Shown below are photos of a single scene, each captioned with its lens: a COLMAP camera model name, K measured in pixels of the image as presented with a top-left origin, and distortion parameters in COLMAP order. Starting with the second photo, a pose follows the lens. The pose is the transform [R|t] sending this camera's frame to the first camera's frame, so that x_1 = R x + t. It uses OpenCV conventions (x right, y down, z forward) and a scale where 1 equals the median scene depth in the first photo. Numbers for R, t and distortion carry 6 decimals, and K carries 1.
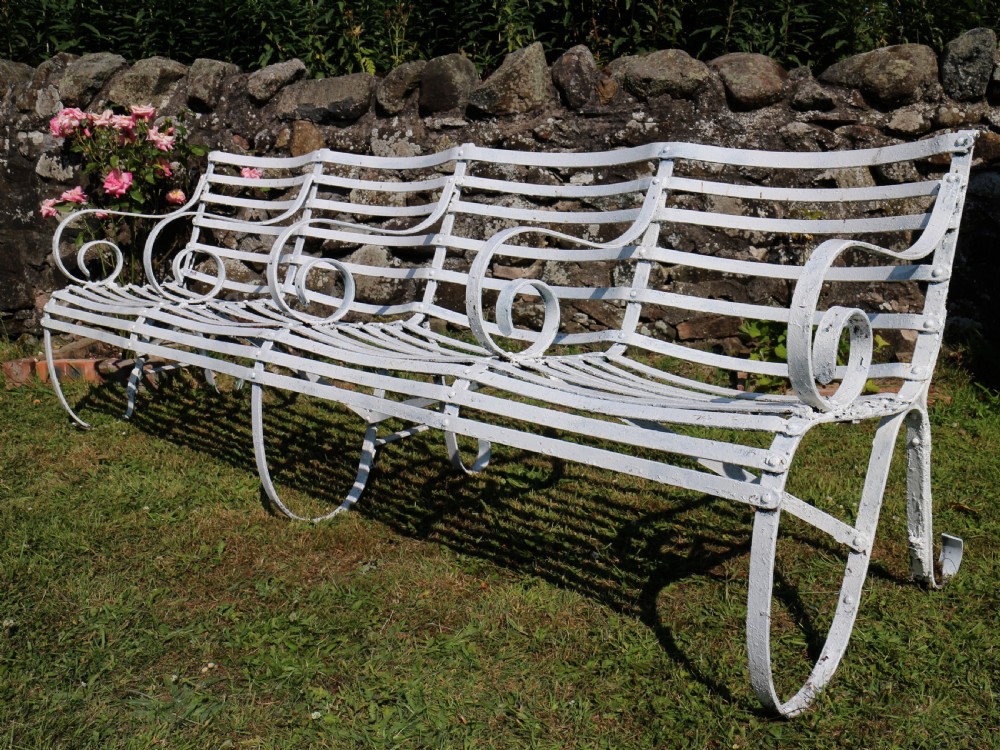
lens RADIAL K [[994.4, 0, 588.8], [0, 994.4, 371.7], [0, 0, 1]] dist [-0.165396, 0.134530]
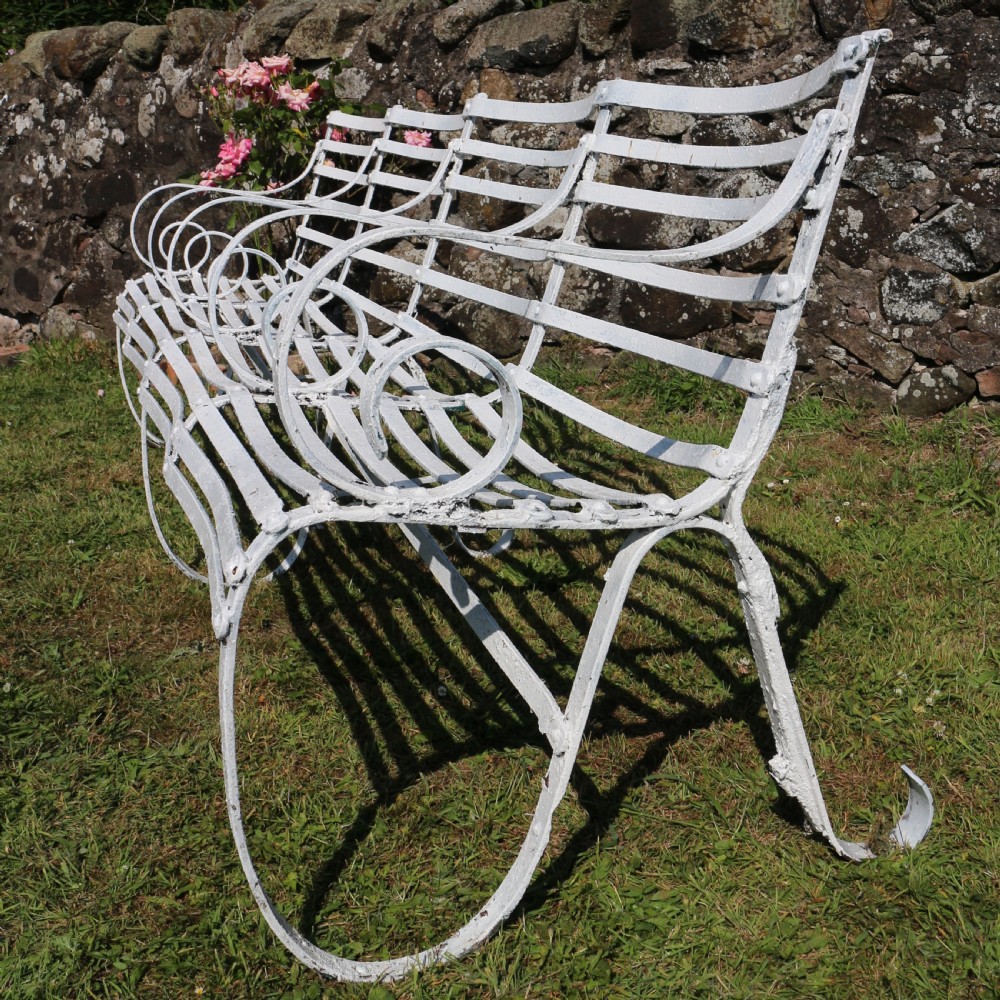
lens RADIAL K [[1373.0, 0, 505.0], [0, 1373.0, 378.9], [0, 0, 1]] dist [-0.170657, 0.132642]
pose [[0.857772, 0.068922, -0.509388, 0.274726], [-0.082946, 0.996542, -0.004838, -0.014999], [0.507293, 0.046402, 0.860523, 0.112341]]
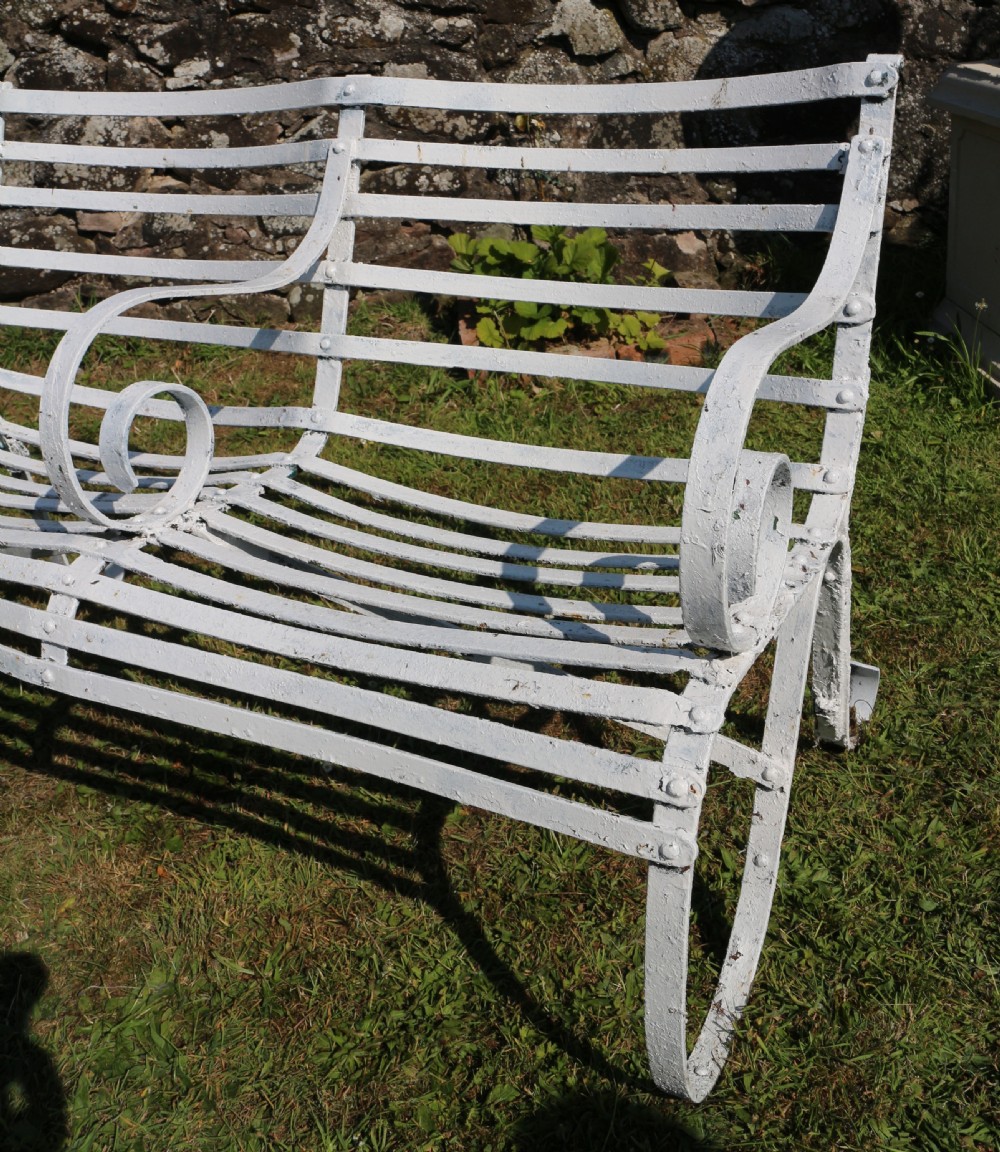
lens RADIAL K [[1238.5, 0, 511.4], [0, 1238.5, 464.6], [0, 0, 1]] dist [-0.181391, 0.156622]
pose [[0.967116, -0.153841, 0.202533, -0.004283], [0.111102, 0.971864, 0.207692, -0.082762], [-0.228786, -0.178361, 0.956998, 0.140402]]
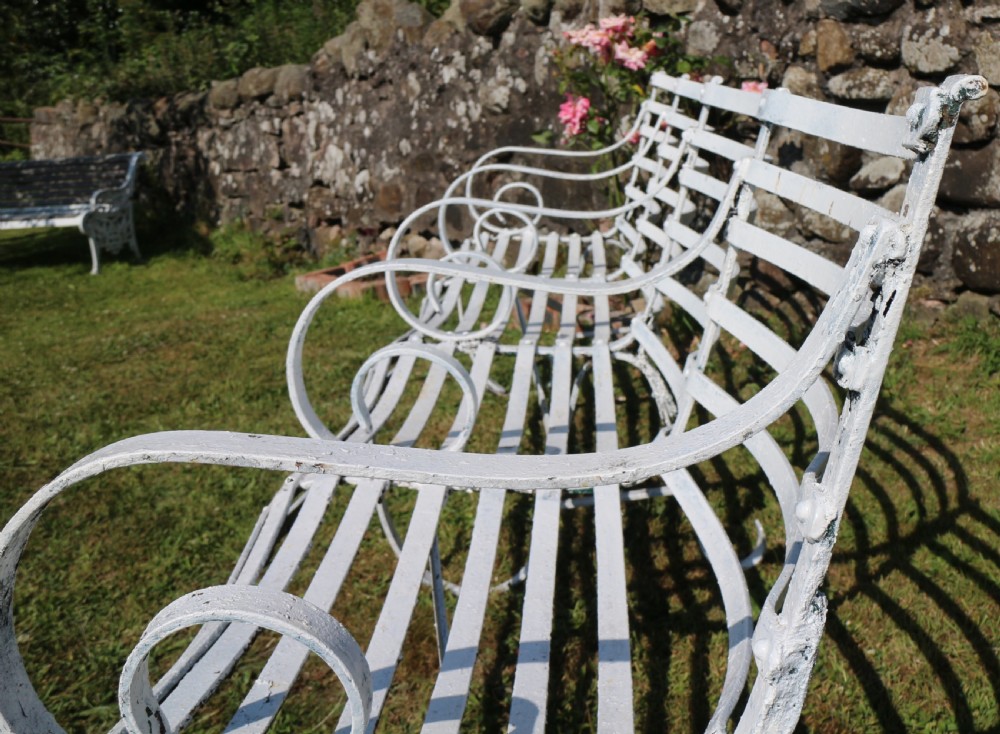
lens RADIAL K [[1140.9, 0, 688.6], [0, 1140.9, 272.5], [0, 0, 1]] dist [-0.170692, 0.015604]
pose [[0.715629, 0.082392, -0.693604, 0.262445], [-0.080168, 0.996145, 0.035616, -0.086109], [0.693865, 0.030117, 0.719475, 0.304324]]
